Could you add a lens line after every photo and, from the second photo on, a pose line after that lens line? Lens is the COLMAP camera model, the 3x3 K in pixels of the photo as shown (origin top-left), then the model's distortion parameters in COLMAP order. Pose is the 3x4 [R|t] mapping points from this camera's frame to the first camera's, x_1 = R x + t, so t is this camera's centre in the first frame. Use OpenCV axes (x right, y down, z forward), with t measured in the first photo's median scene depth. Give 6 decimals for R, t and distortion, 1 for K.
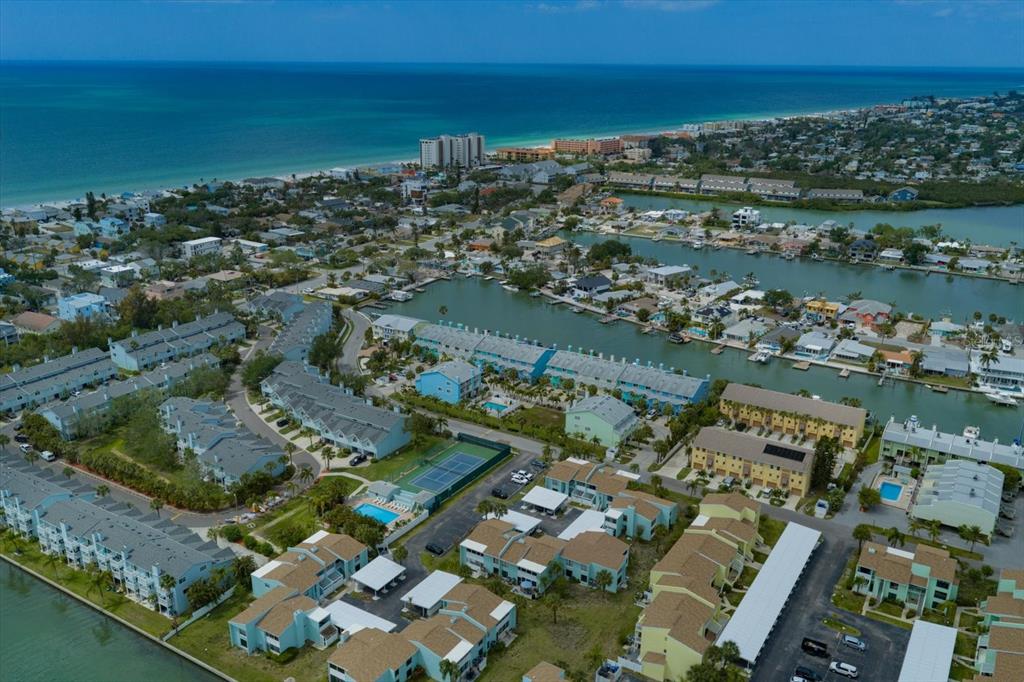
lens RADIAL K [[847.3, 0, 512.0], [0, 847.3, 341.0], [0, 0, 1]] dist [0.001372, 0.001159]
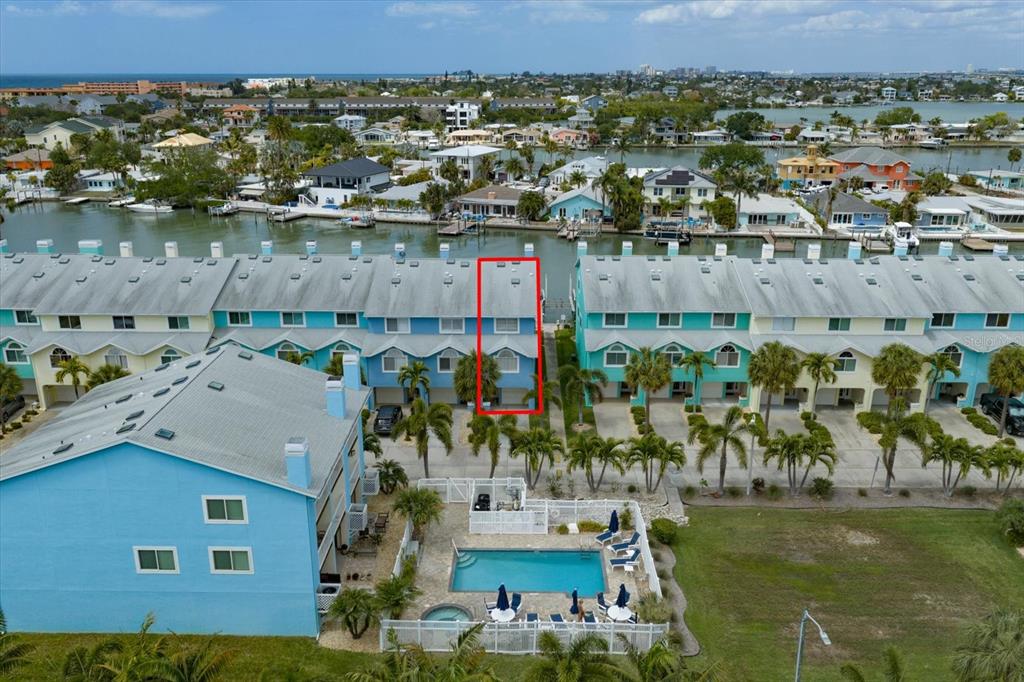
lens RADIAL K [[847.3, 0, 512.0], [0, 847.3, 341.0], [0, 0, 1]] dist [0.001372, 0.001159]
pose [[0.856521, -0.163422, 0.489556, -0.088691], [0.166900, 0.985283, 0.036898, 0.022905], [-0.488382, 0.050103, 0.871191, 0.767646]]
